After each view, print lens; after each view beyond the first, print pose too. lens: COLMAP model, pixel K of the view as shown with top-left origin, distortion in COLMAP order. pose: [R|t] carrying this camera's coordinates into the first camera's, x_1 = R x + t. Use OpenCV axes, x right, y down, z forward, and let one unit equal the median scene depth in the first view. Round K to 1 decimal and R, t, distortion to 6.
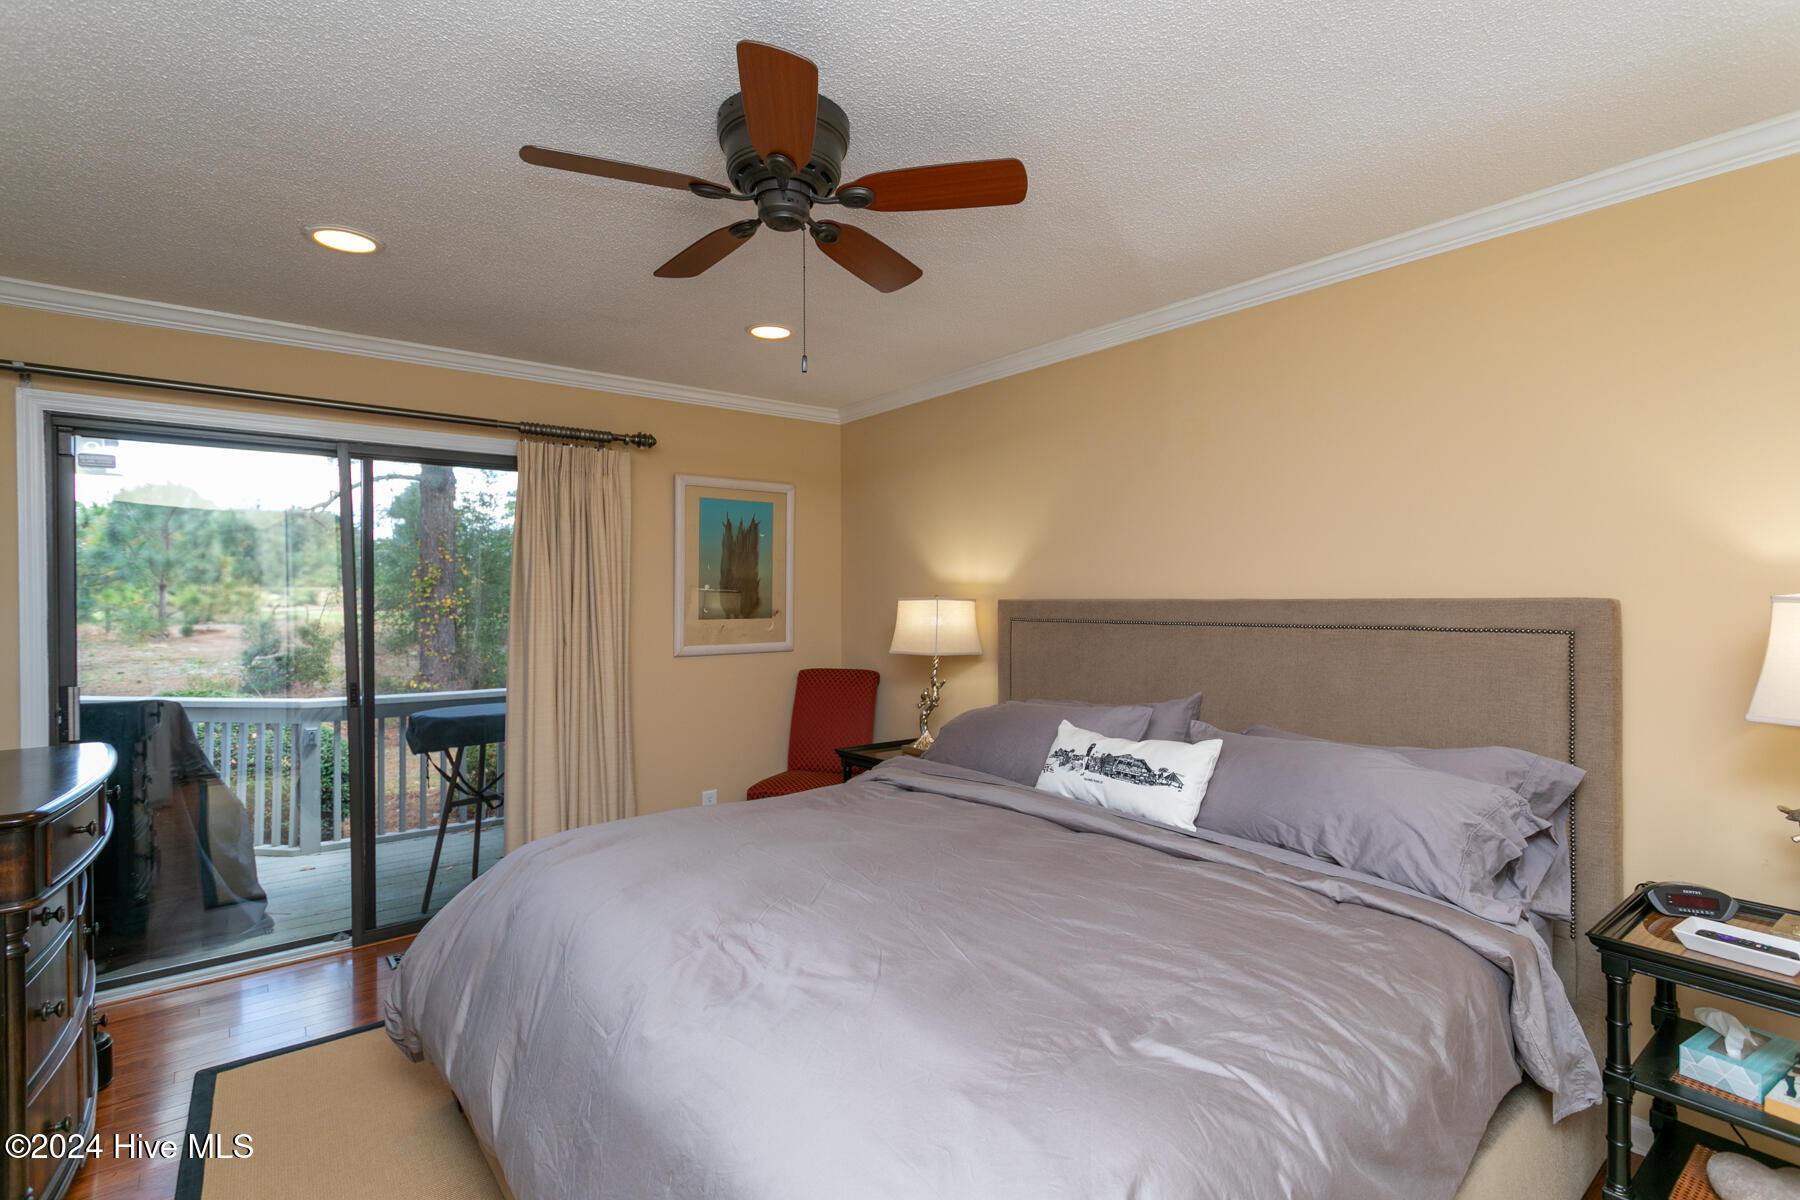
lens RADIAL K [[856.8, 0, 909.1], [0, 856.8, 599.1], [0, 0, 1]] dist [0.020339, -0.001308]
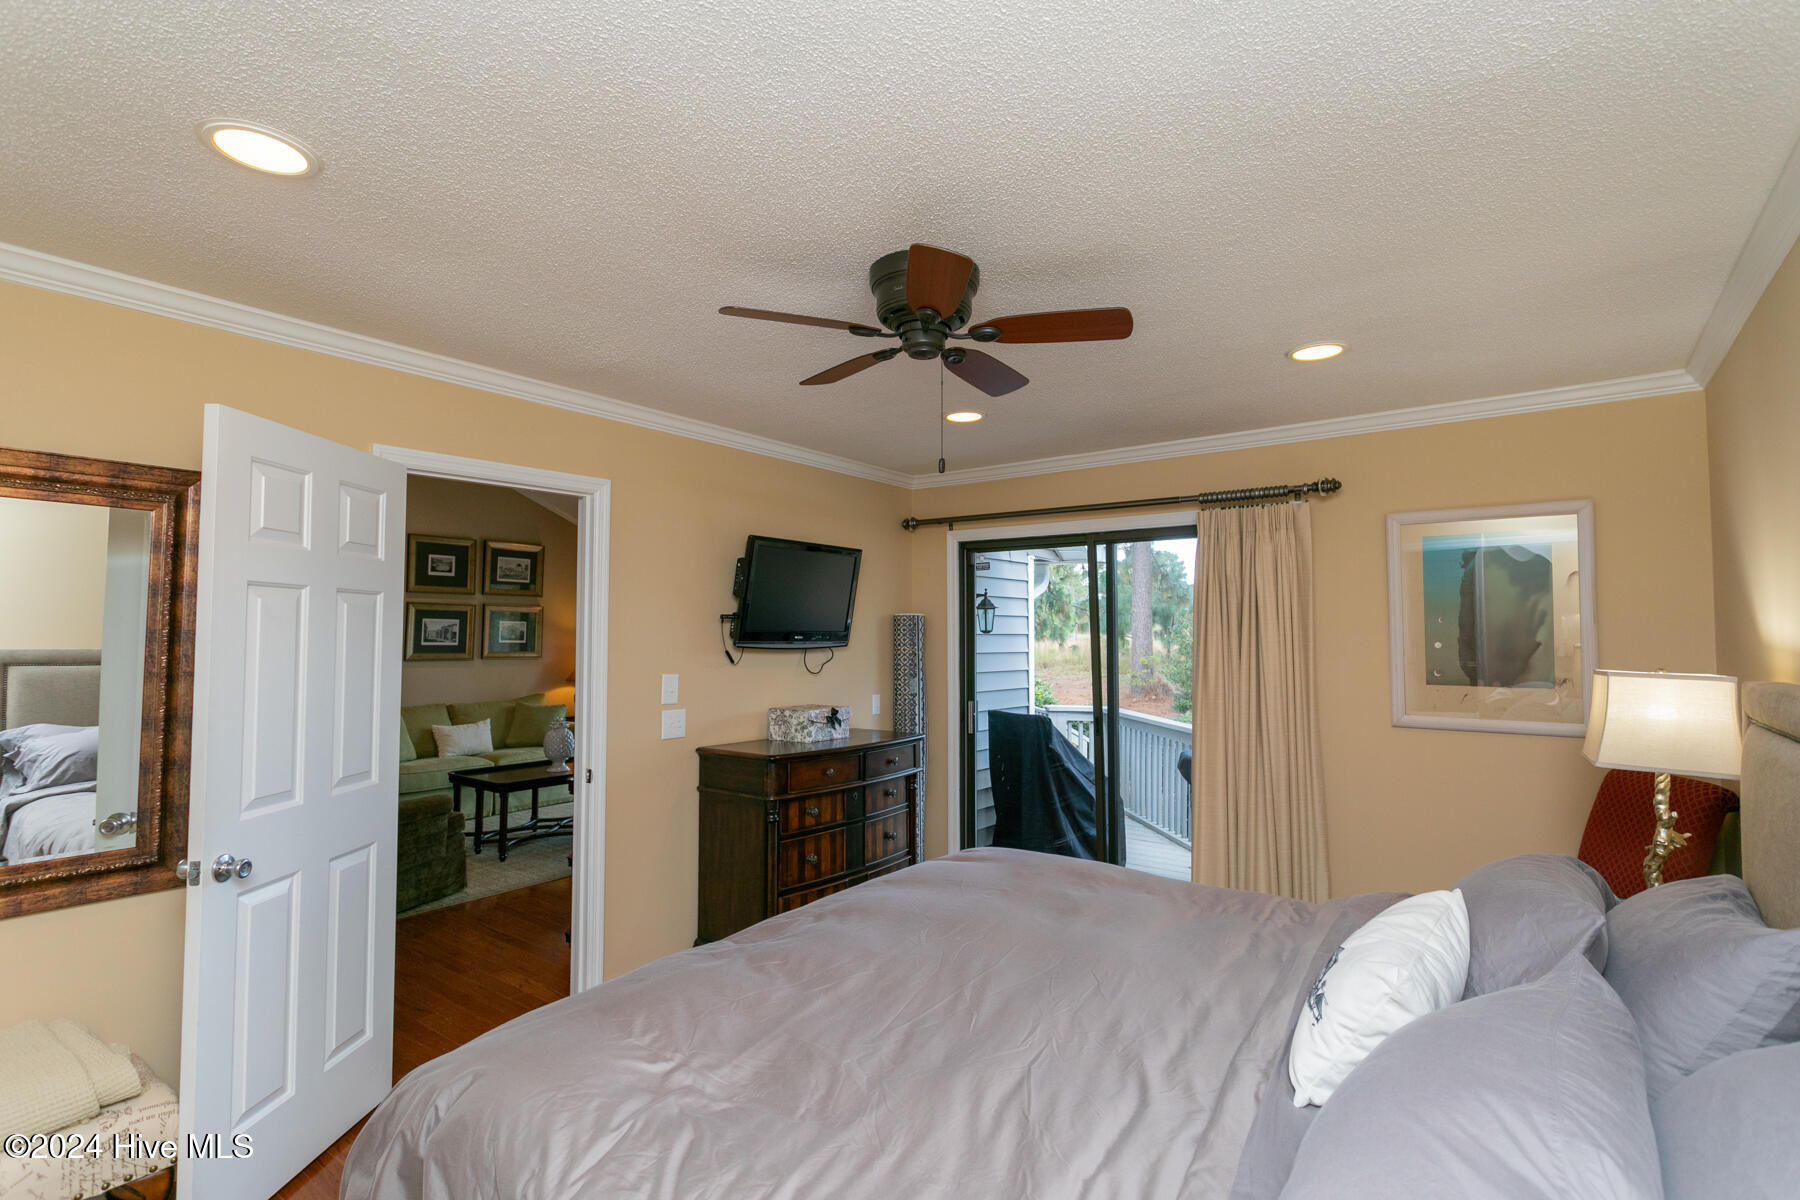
lens RADIAL K [[856.8, 0, 909.1], [0, 856.8, 599.1], [0, 0, 1]] dist [0.020339, -0.001308]
pose [[0.224487, -0.027016, -0.974103, 0.538925], [-0.010262, 0.999495, -0.030085, -0.032126], [0.974423, 0.016750, 0.224096, 0.383797]]
